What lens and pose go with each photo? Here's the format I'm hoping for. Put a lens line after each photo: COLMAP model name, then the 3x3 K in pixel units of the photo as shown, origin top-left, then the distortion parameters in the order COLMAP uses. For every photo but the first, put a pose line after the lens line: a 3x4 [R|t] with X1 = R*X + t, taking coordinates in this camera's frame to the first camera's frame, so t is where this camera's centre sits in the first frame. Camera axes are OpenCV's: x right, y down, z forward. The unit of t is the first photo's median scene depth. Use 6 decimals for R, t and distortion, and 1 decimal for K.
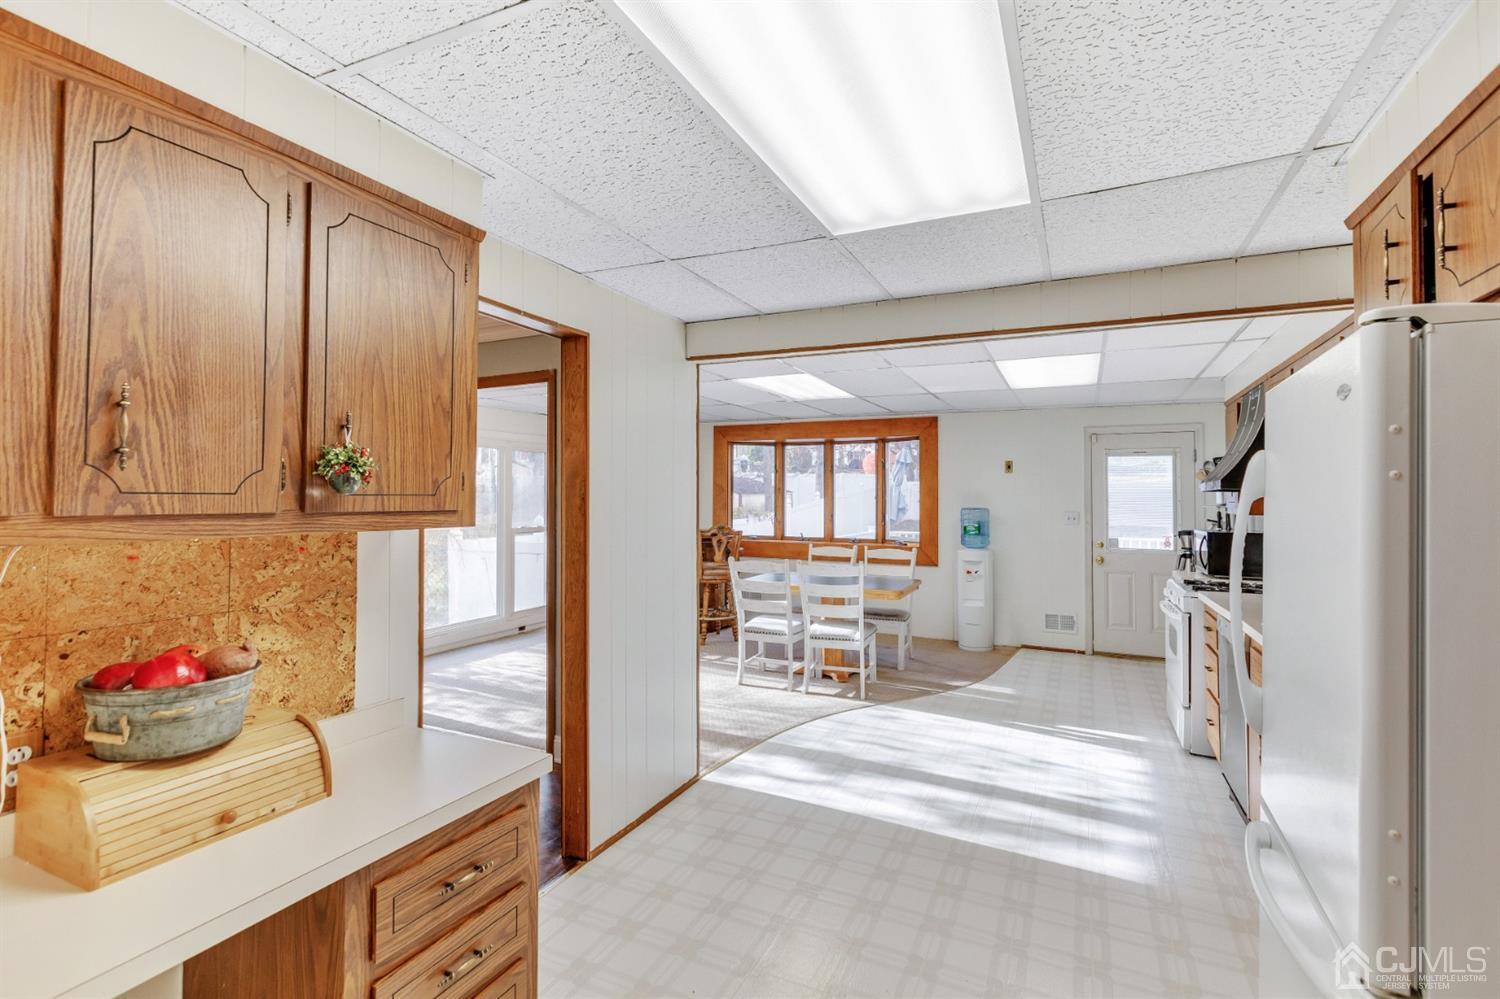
lens RADIAL K [[685.7, 0, 747.5], [0, 685.7, 475.4], [0, 0, 1]] dist [-0.000828, -0.000051]
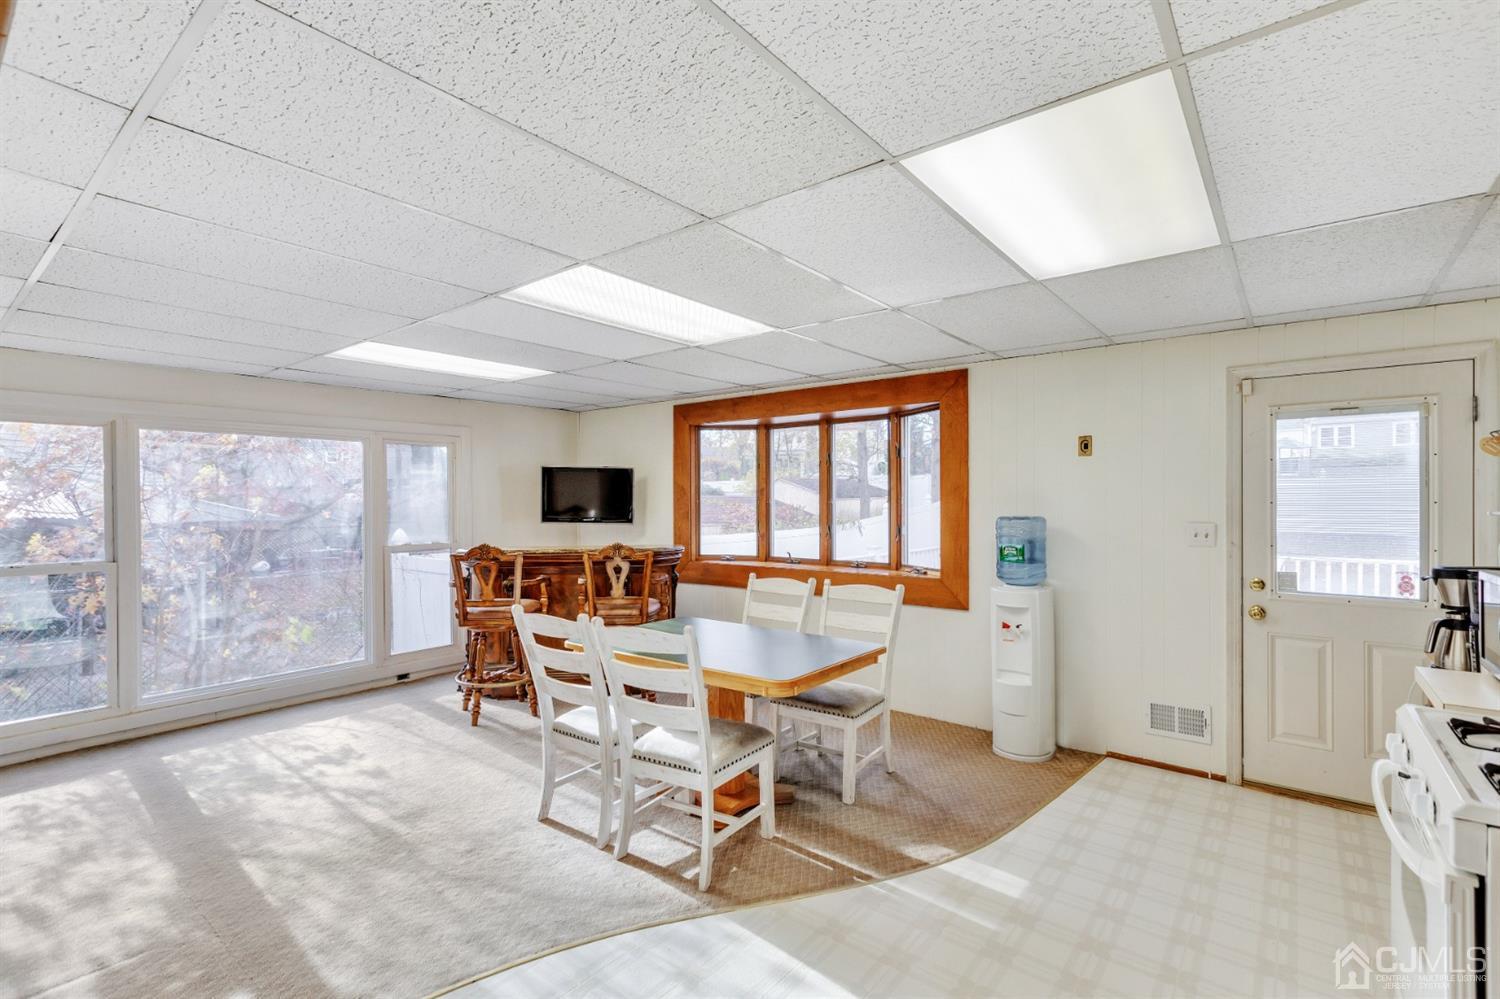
lens RADIAL K [[682.4, 0, 750.0], [0, 682.4, 499.5], [0, 0, 1]] dist [0.000979, 0.000484]
pose [[0.975152, -0.010866, -0.221269, 0.243905], [0.016888, 0.999536, 0.025344, 0.014419], [0.220891, -0.028451, 0.974883, 0.389448]]
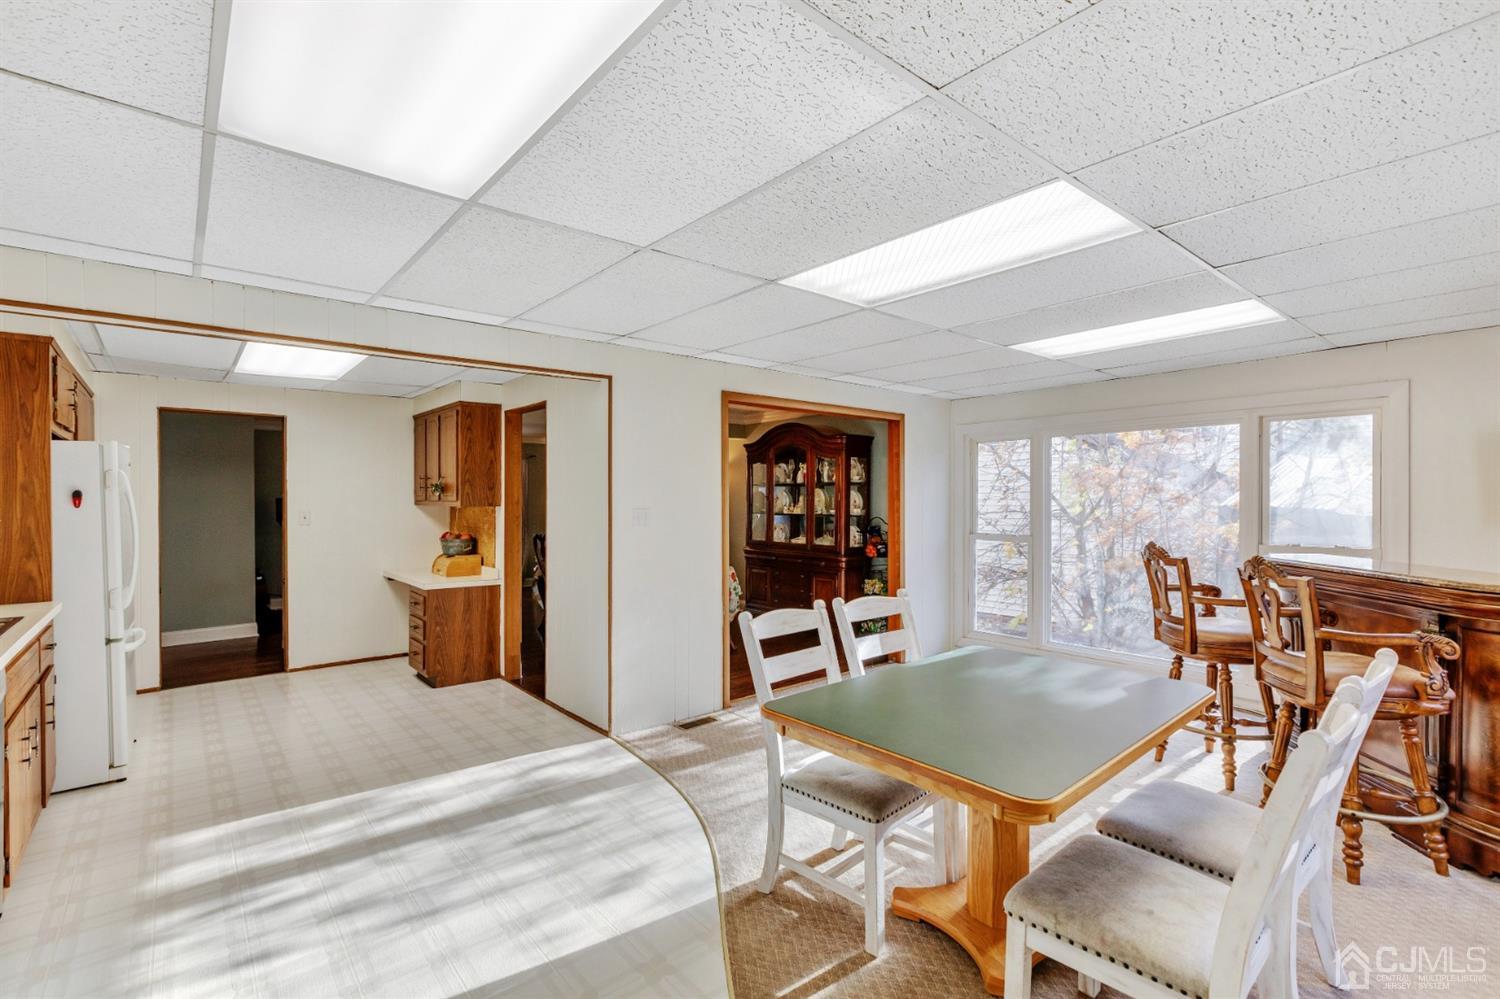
lens RADIAL K [[682.4, 0, 750.0], [0, 682.4, 499.5], [0, 0, 1]] dist [0.000979, 0.000484]
pose [[-0.404747, -0.002200, -0.914426, 0.482643], [0.026847, 0.999537, -0.014288, 0.035160], [0.914034, -0.030332, -0.404501, 0.921608]]
